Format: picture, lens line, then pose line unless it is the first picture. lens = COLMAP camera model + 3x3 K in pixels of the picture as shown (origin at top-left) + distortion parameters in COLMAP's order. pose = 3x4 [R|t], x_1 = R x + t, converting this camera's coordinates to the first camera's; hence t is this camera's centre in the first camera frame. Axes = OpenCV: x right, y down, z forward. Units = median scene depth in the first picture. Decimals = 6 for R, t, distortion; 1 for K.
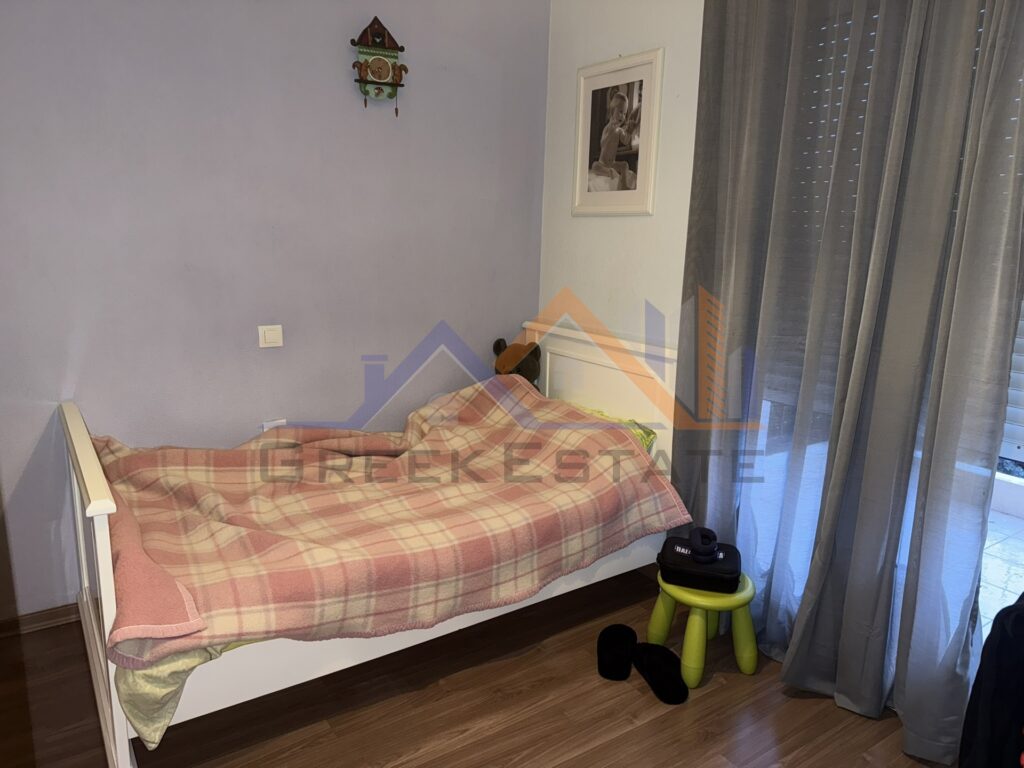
lens RADIAL K [[711.5, 0, 511.8], [0, 711.5, 385.3], [0, 0, 1]] dist [0.046590, -0.071193]
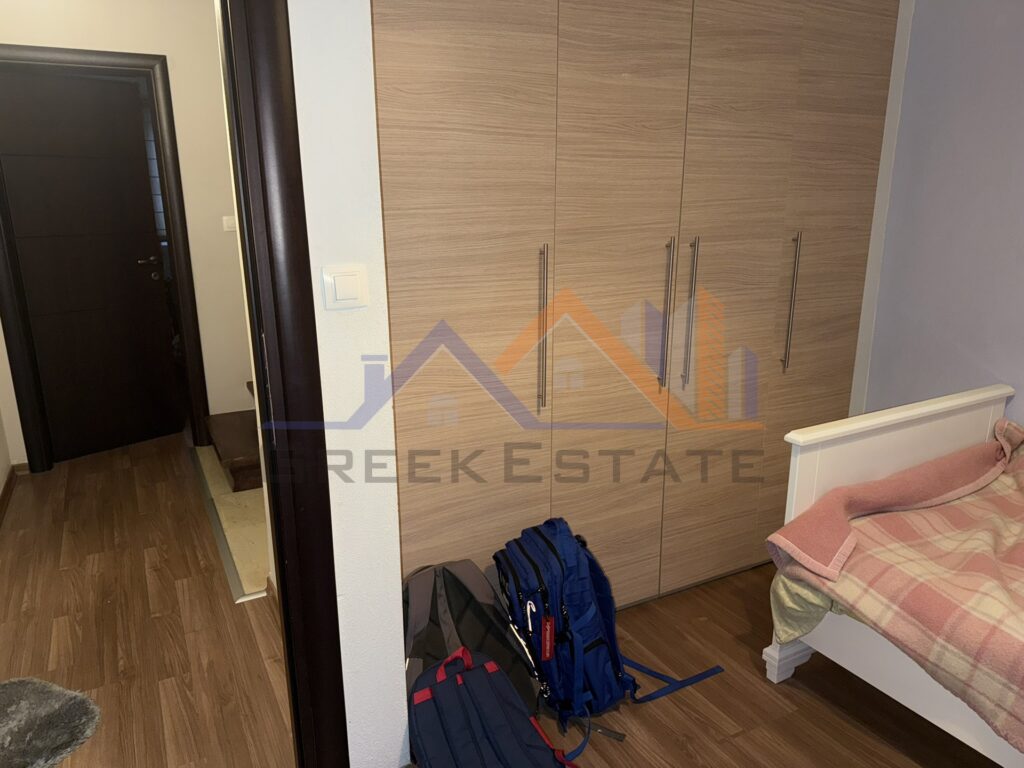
lens RADIAL K [[711.5, 0, 511.4], [0, 711.5, 387.8], [0, 0, 1]] dist [0.046590, -0.071193]
pose [[-0.099732, 0.222124, -0.969904, 0.580336], [-0.201345, 0.950093, 0.238291, -0.096600], [0.974430, 0.219051, -0.050032, 0.480427]]
